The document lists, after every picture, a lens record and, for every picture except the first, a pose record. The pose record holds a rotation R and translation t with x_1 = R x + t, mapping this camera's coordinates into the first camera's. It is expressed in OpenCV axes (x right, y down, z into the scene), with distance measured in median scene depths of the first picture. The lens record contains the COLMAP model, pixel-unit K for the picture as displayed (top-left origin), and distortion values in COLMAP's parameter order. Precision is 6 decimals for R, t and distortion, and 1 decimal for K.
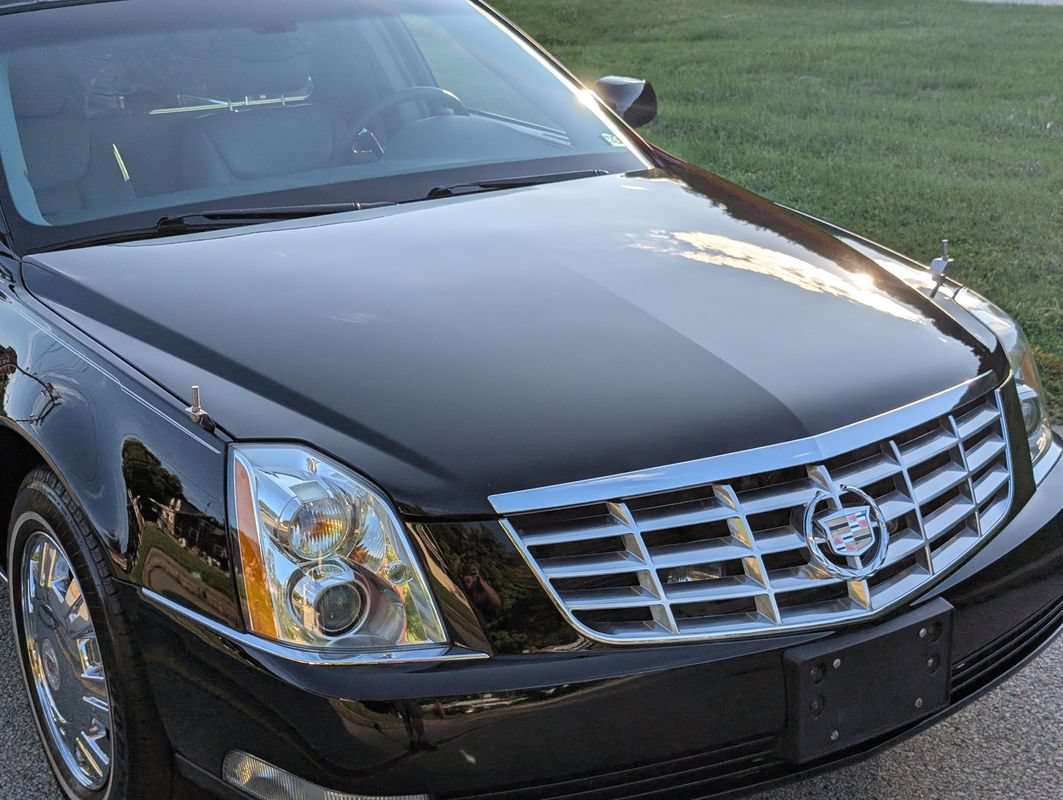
lens RADIAL K [[1649.6, 0, 513.6], [0, 1649.6, 425.4], [0, 0, 1]] dist [0.200579, -0.836247]
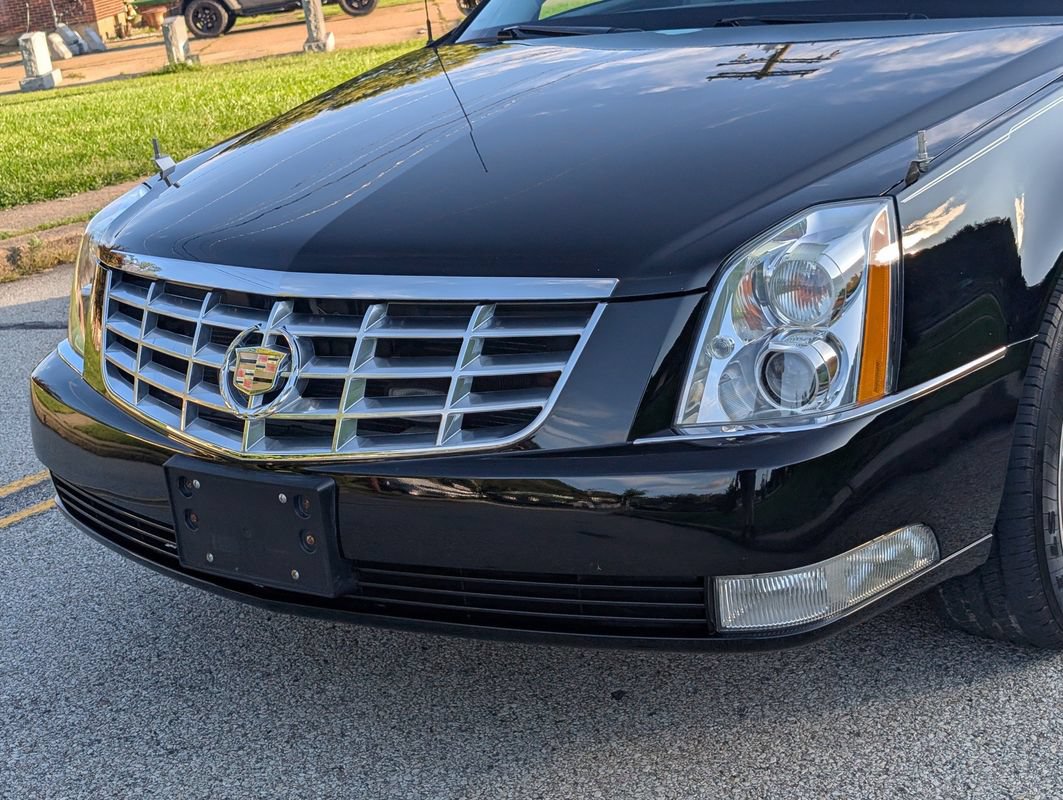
lens RADIAL K [[1649.6, 0, 513.6], [0, 1649.6, 425.4], [0, 0, 1]] dist [0.200579, -0.836247]
pose [[0.365251, 0.275037, -0.889352, 1.126766], [-0.198847, 0.956360, 0.214094, -0.142618], [0.909424, 0.098647, 0.404002, 0.745206]]
